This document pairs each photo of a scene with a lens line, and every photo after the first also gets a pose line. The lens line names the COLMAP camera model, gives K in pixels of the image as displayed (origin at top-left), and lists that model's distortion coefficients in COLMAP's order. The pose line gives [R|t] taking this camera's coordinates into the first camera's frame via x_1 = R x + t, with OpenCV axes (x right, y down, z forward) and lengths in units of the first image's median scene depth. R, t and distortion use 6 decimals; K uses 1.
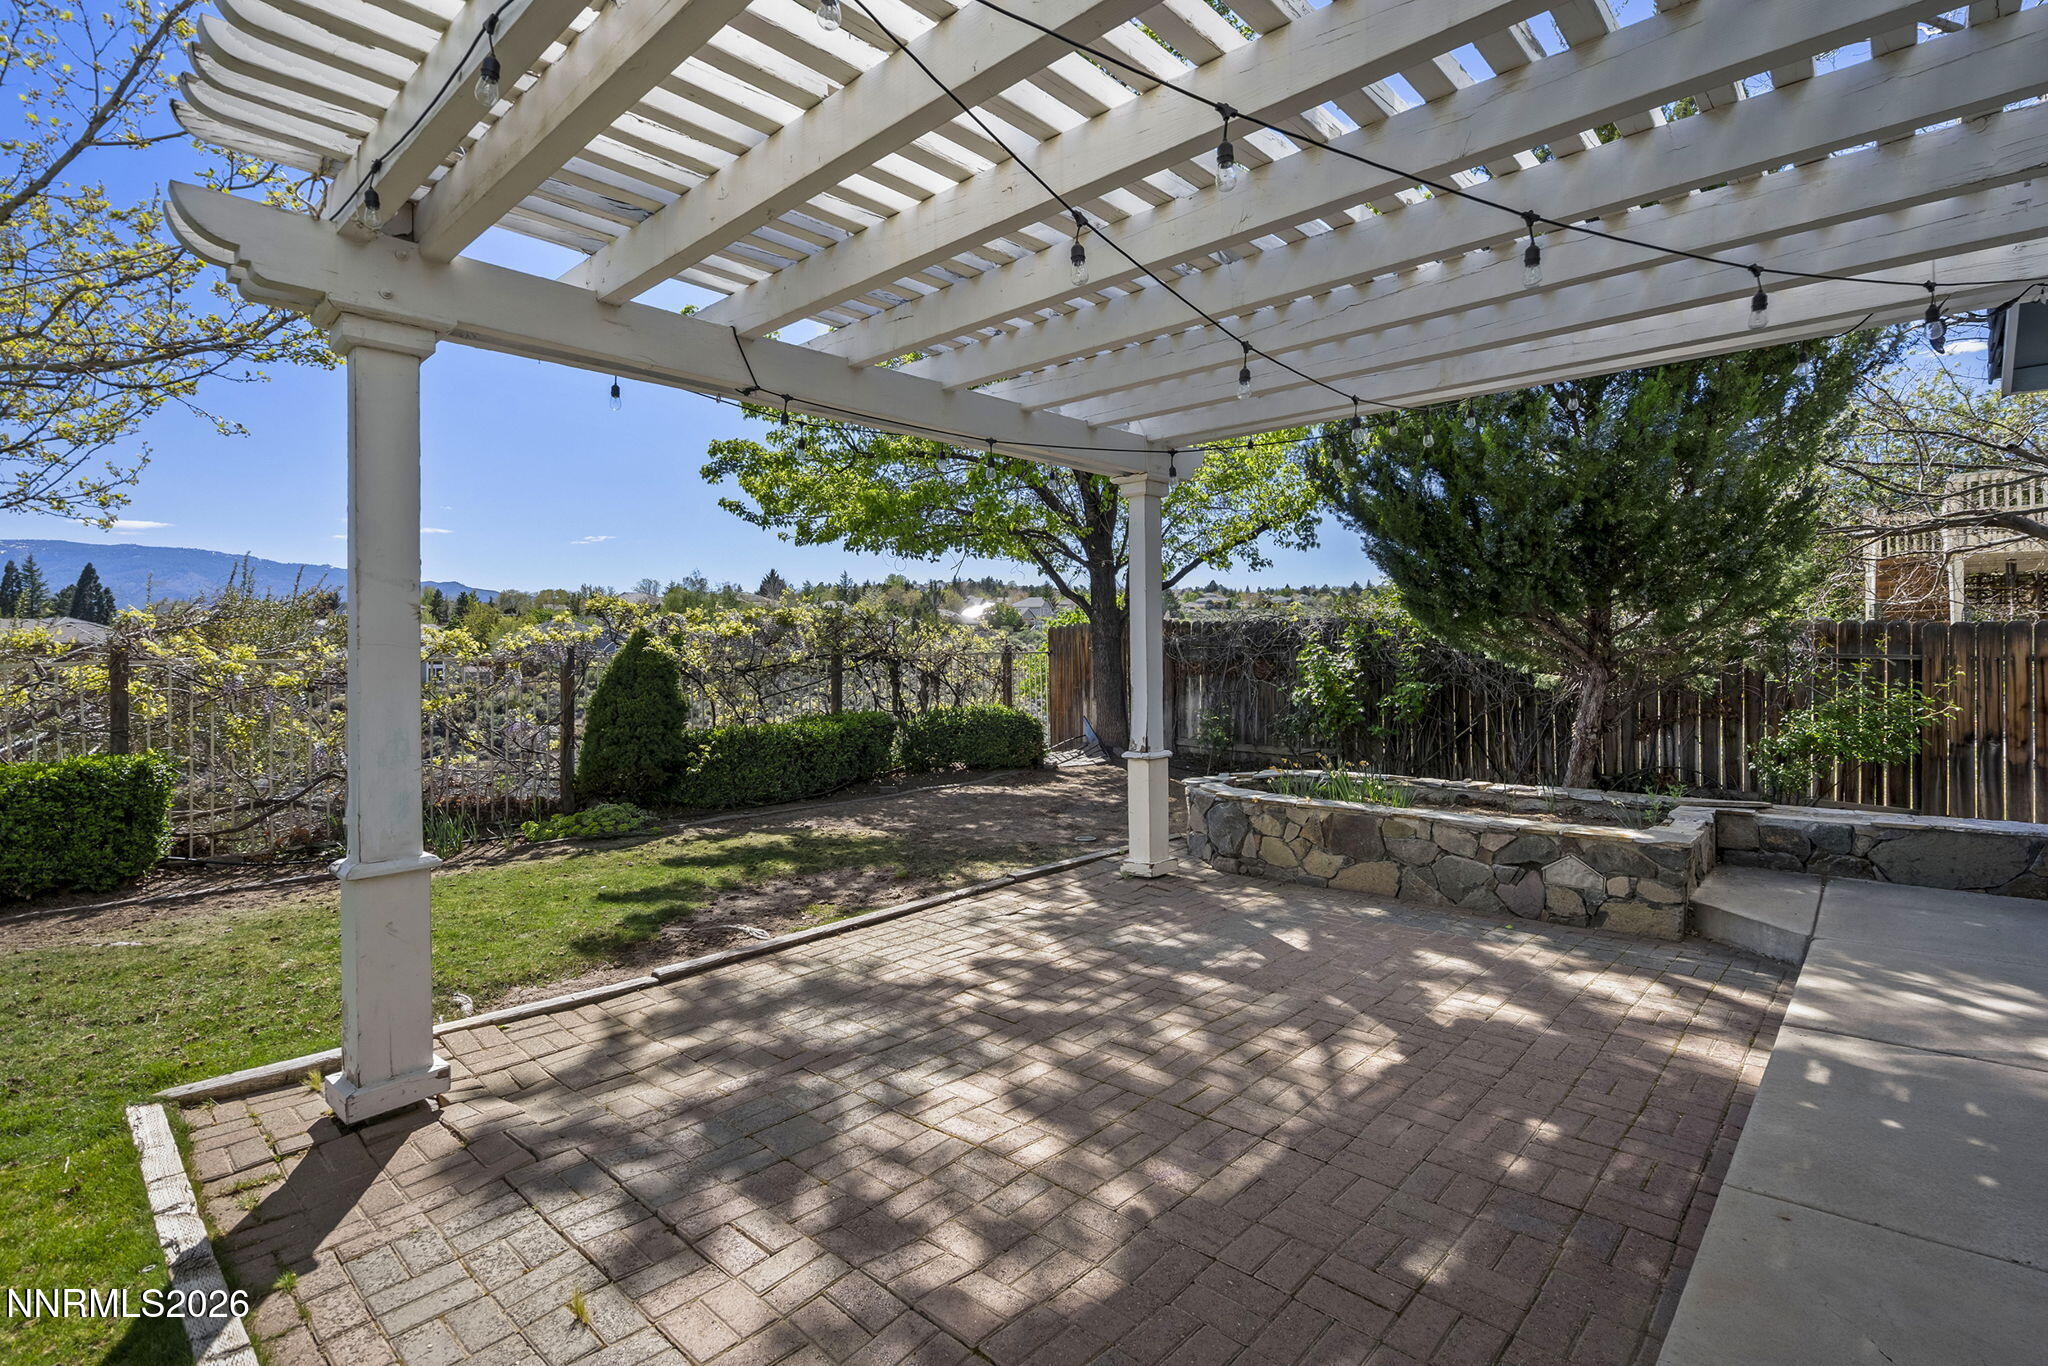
lens RADIAL K [[977.6, 0, 1033.6], [0, 977.6, 647.0], [0, 0, 1]] dist [0.006150, 0.000509]
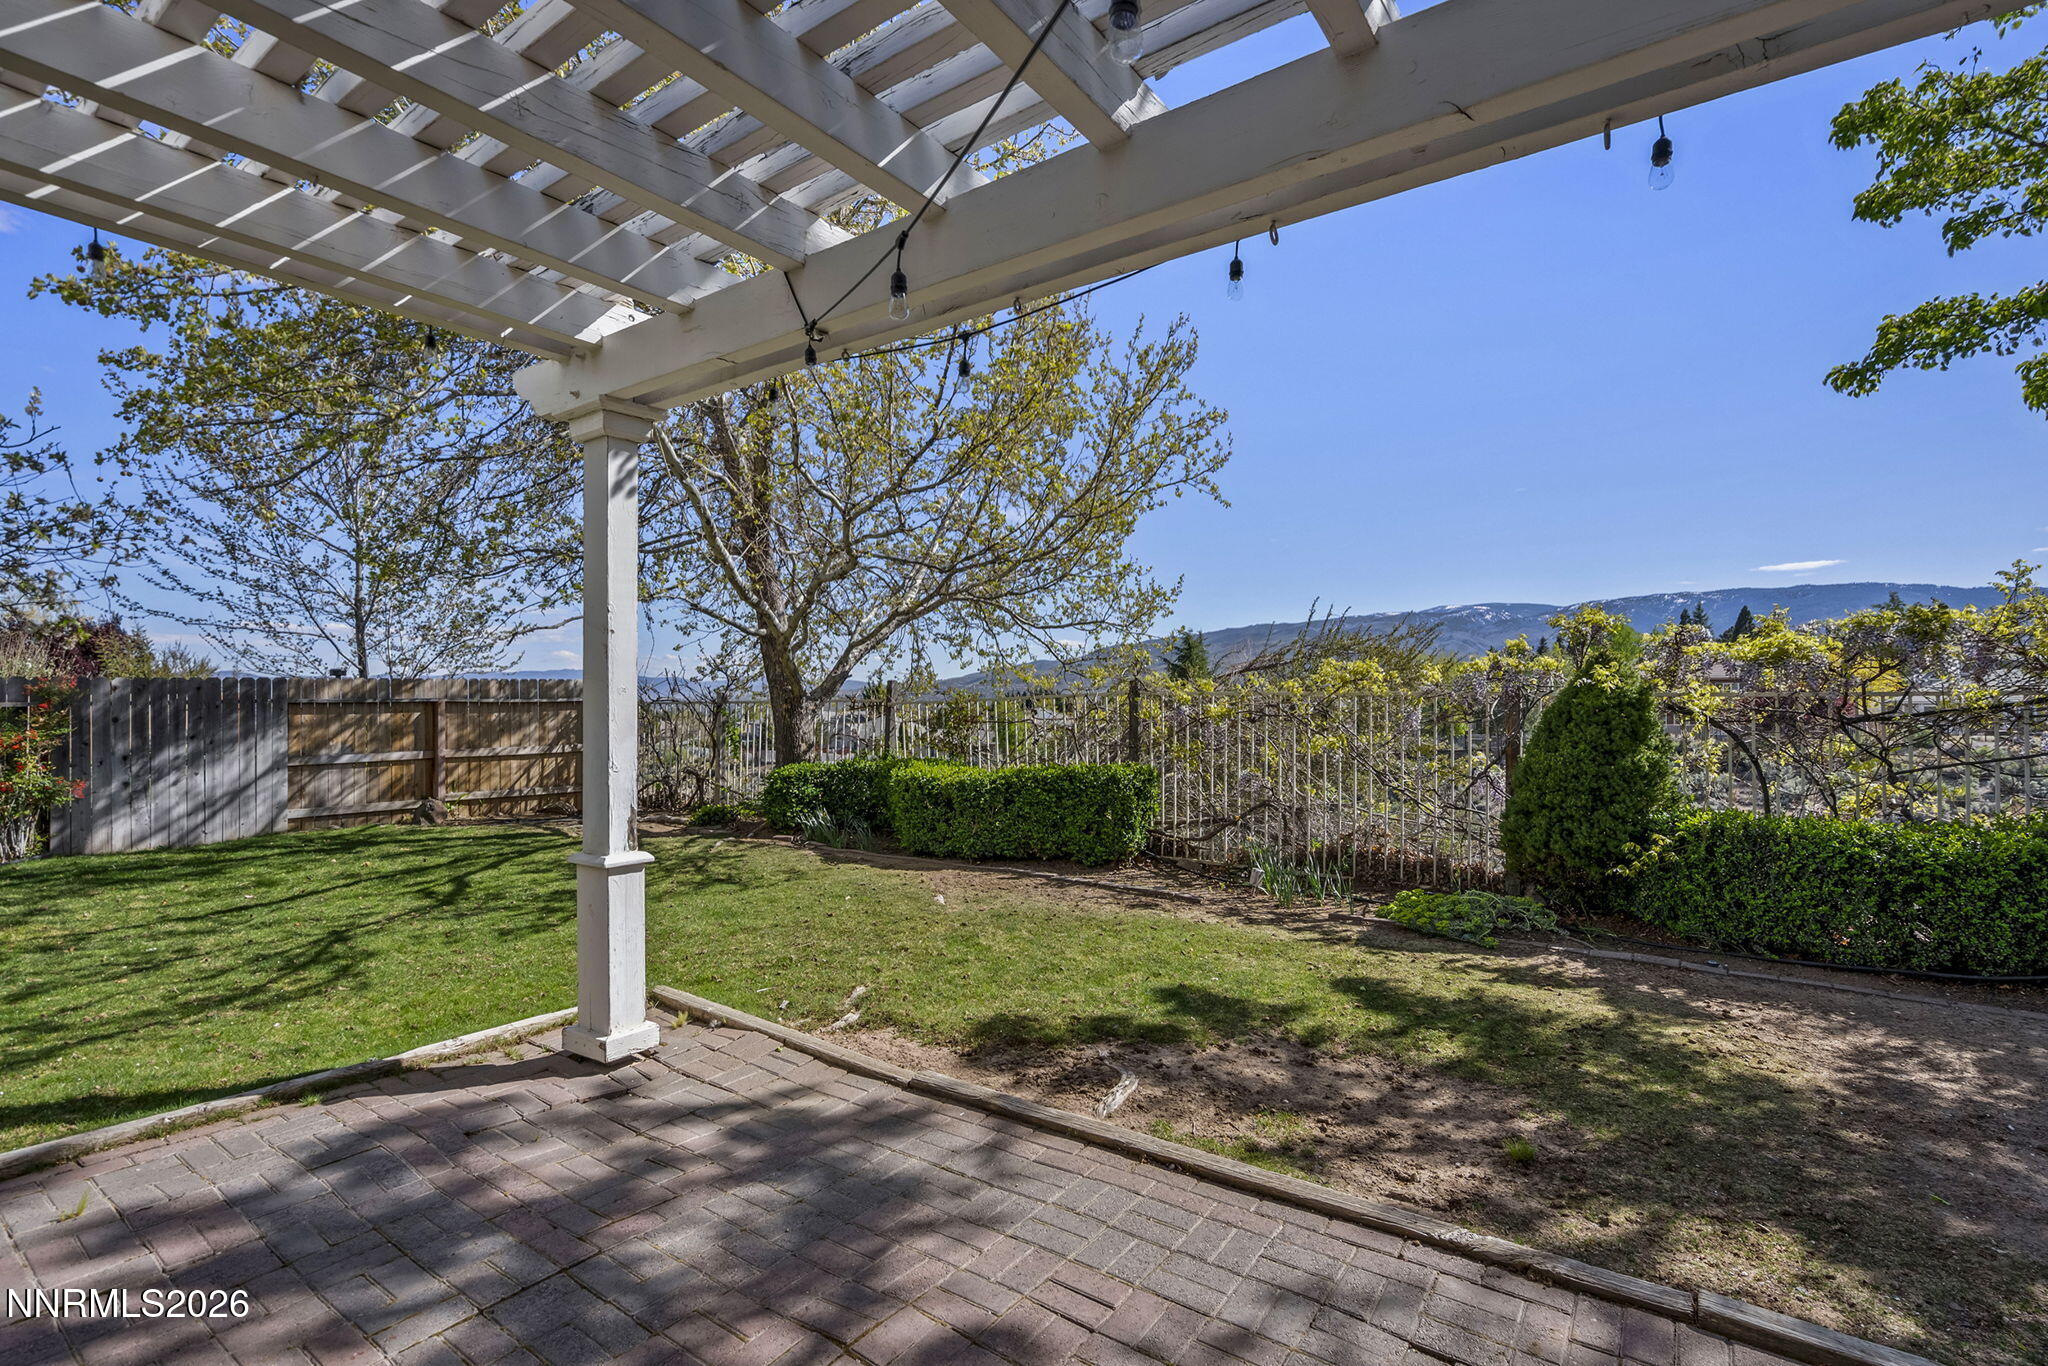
lens RADIAL K [[931.5, 0, 1003.2], [0, 931.5, 684.2], [0, 0, 1]] dist [-0.002229, -0.000318]
pose [[0.128004, 0.000821, -0.991773, 0.460057], [0.003030, 0.999995, 0.001219, -0.003729], [0.991769, -0.003161, 0.128001, 1.071500]]
